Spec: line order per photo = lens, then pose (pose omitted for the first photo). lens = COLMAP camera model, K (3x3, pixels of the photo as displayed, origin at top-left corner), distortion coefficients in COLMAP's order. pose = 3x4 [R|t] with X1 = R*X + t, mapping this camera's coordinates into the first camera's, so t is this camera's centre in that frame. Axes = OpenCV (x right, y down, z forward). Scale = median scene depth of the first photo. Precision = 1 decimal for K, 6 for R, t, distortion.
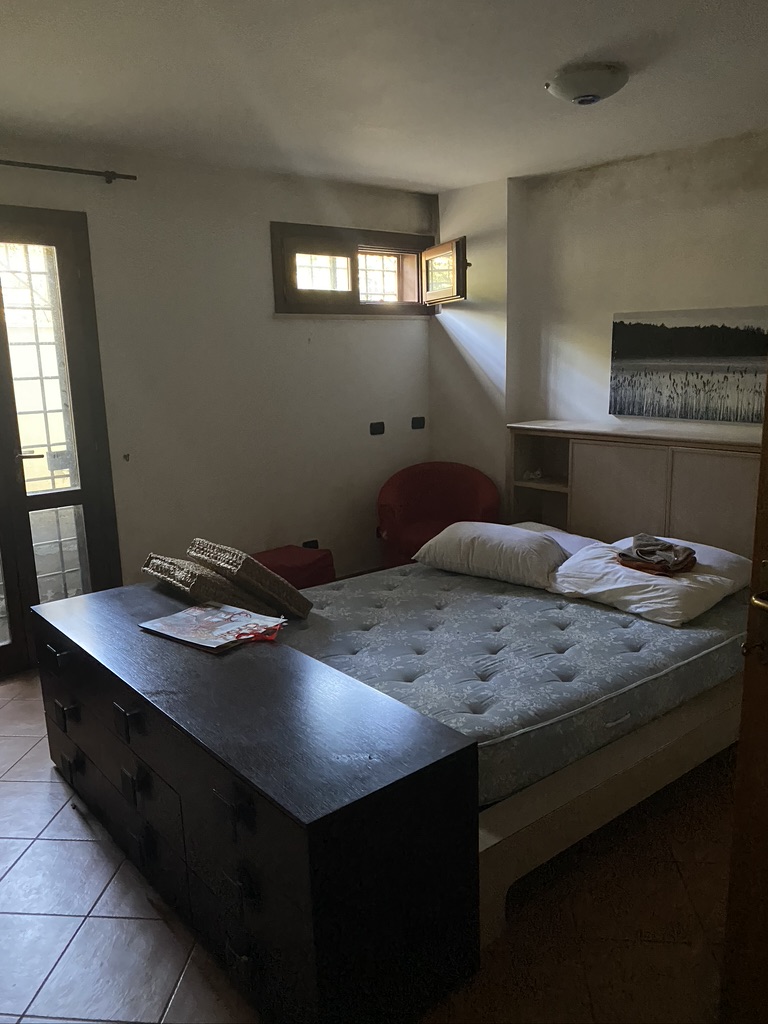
lens RADIAL K [[767.7, 0, 382.4], [0, 767.7, 508.4], [0, 0, 1]] dist [0.073004, -0.155213]
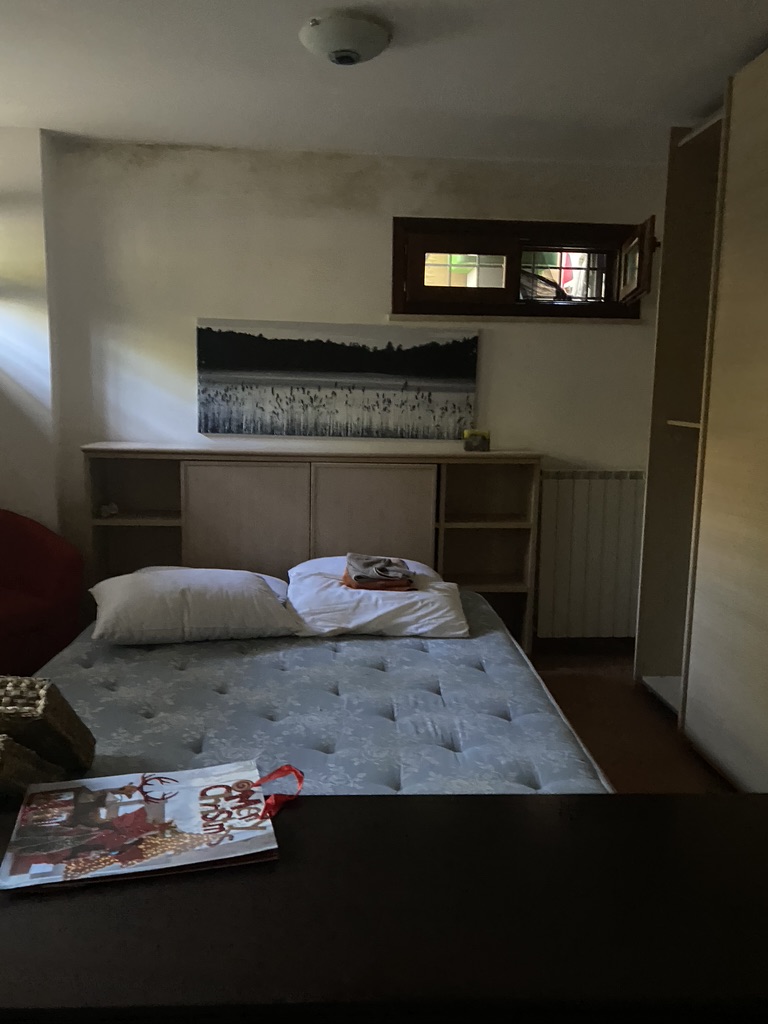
lens RADIAL K [[767.7, 0, 382.4], [0, 767.7, 508.4], [0, 0, 1]] dist [0.073004, -0.155213]
pose [[0.597648, -0.080579, 0.797699, -0.316063], [0.125123, 0.992120, 0.006474, -0.018683], [-0.791935, 0.095941, 0.603020, 0.352735]]
